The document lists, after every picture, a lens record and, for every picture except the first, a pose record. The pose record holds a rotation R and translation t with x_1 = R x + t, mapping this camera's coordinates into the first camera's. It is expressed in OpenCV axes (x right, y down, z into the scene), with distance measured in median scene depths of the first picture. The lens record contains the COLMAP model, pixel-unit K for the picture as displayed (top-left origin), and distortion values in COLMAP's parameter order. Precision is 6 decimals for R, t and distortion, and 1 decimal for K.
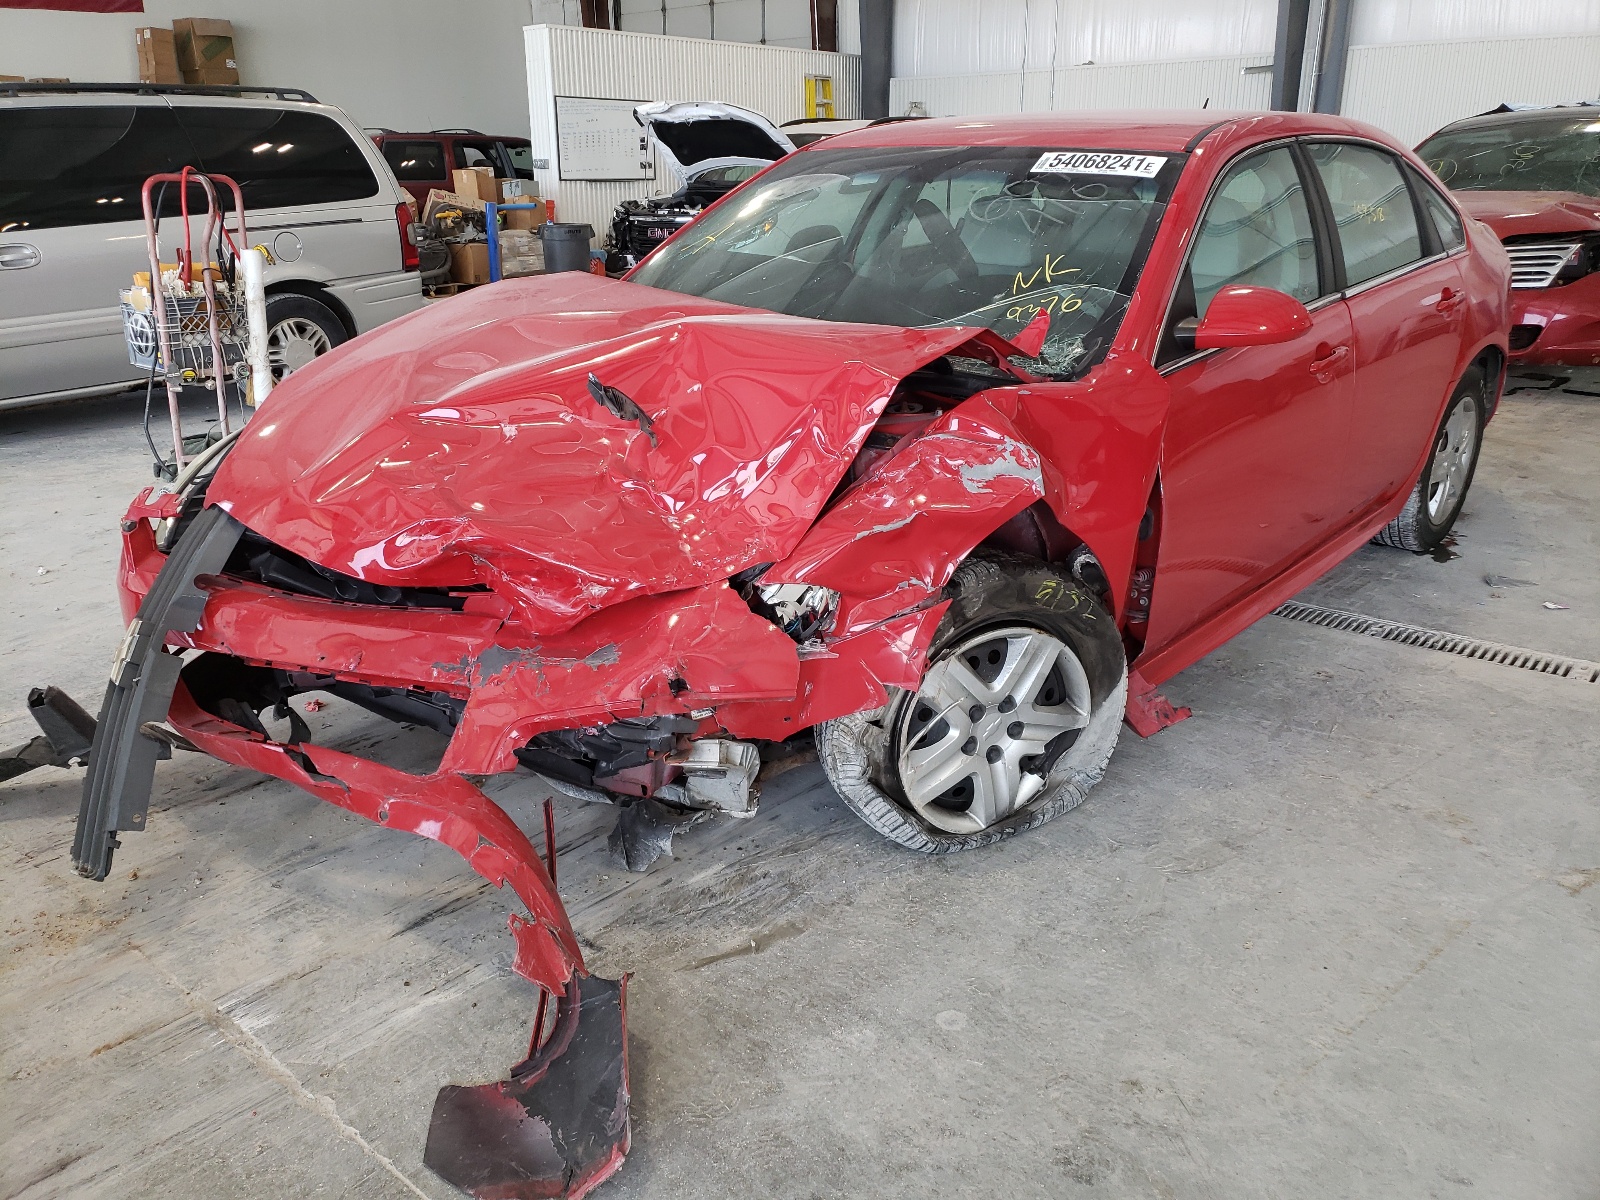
lens RADIAL K [[1236.4, 0, 792.6], [0, 1236.4, 596.0], [0, 0, 1]] dist [0.035934, -0.049696]
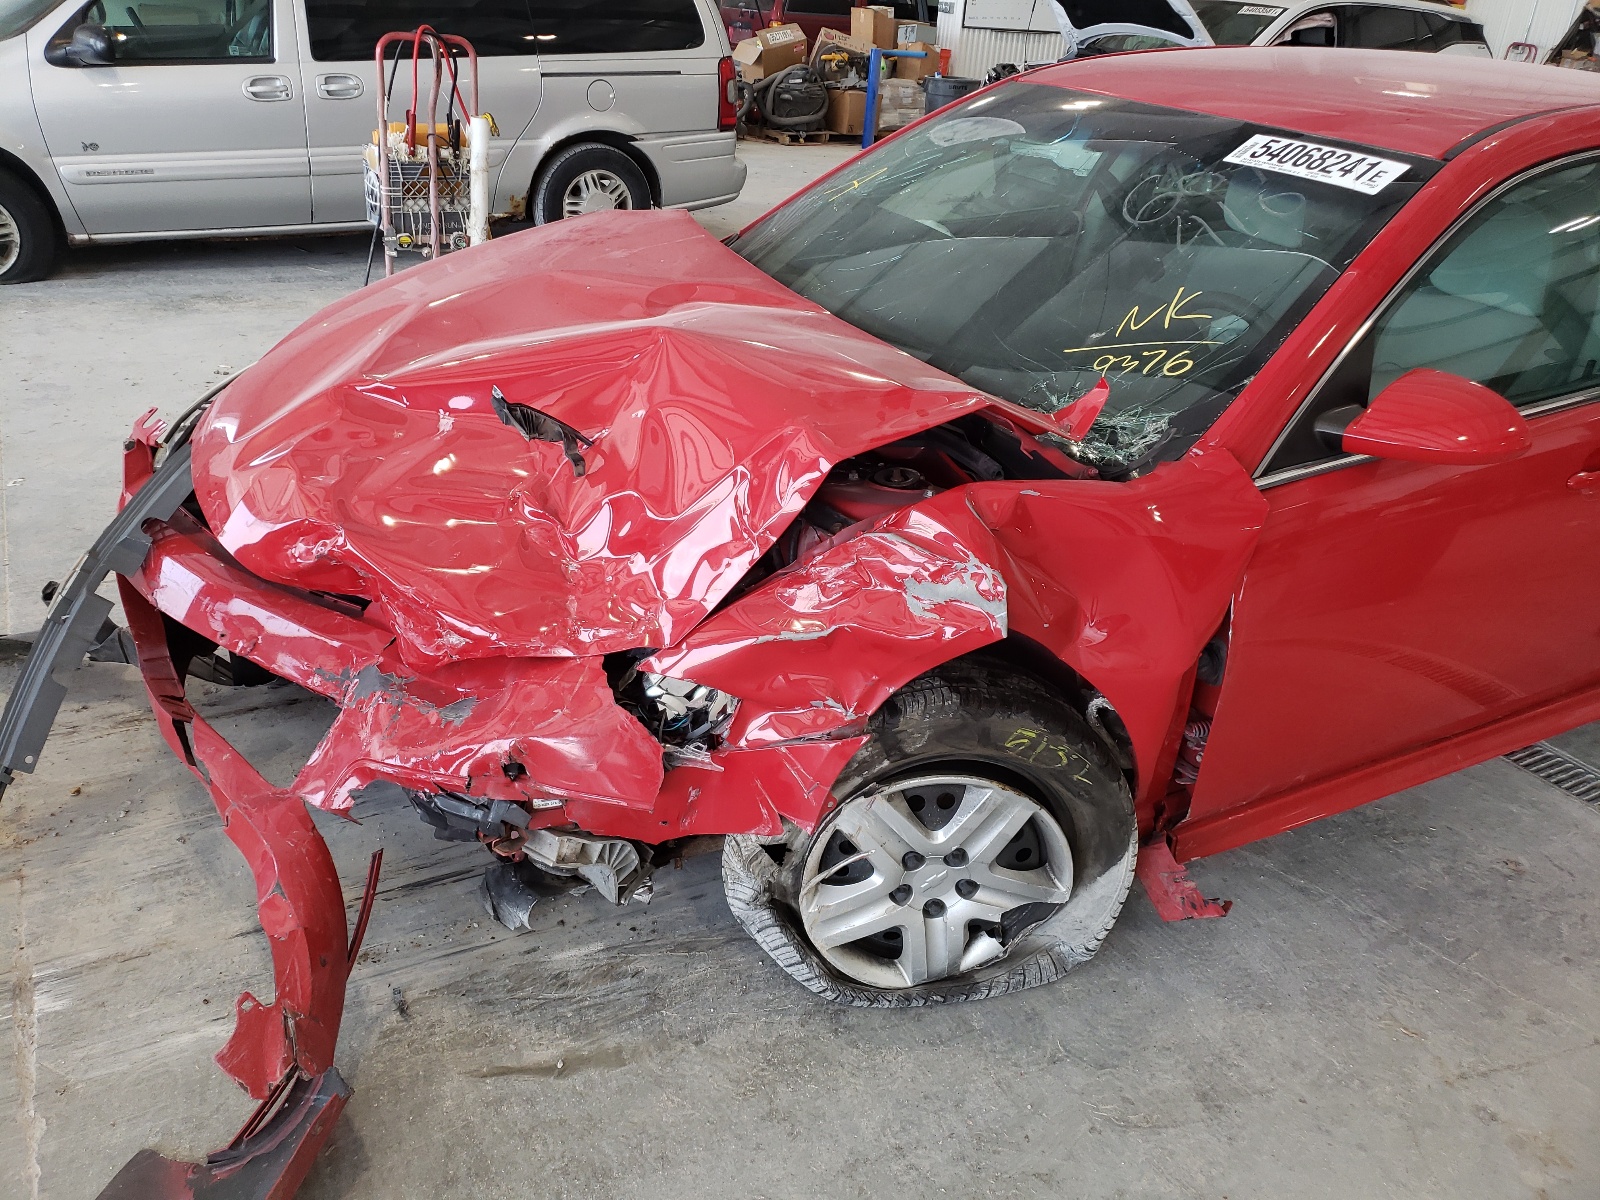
lens RADIAL K [[1250.6, 0, 800.0], [0, 1250.6, 600.0], [0, 0, 1]] dist [-0.011406, 0.045371]
pose [[0.937170, 0.213522, -0.275900, 0.263825], [-0.178987, 0.973092, 0.145109, -0.174754], [0.299460, -0.086609, 0.950170, 0.205862]]
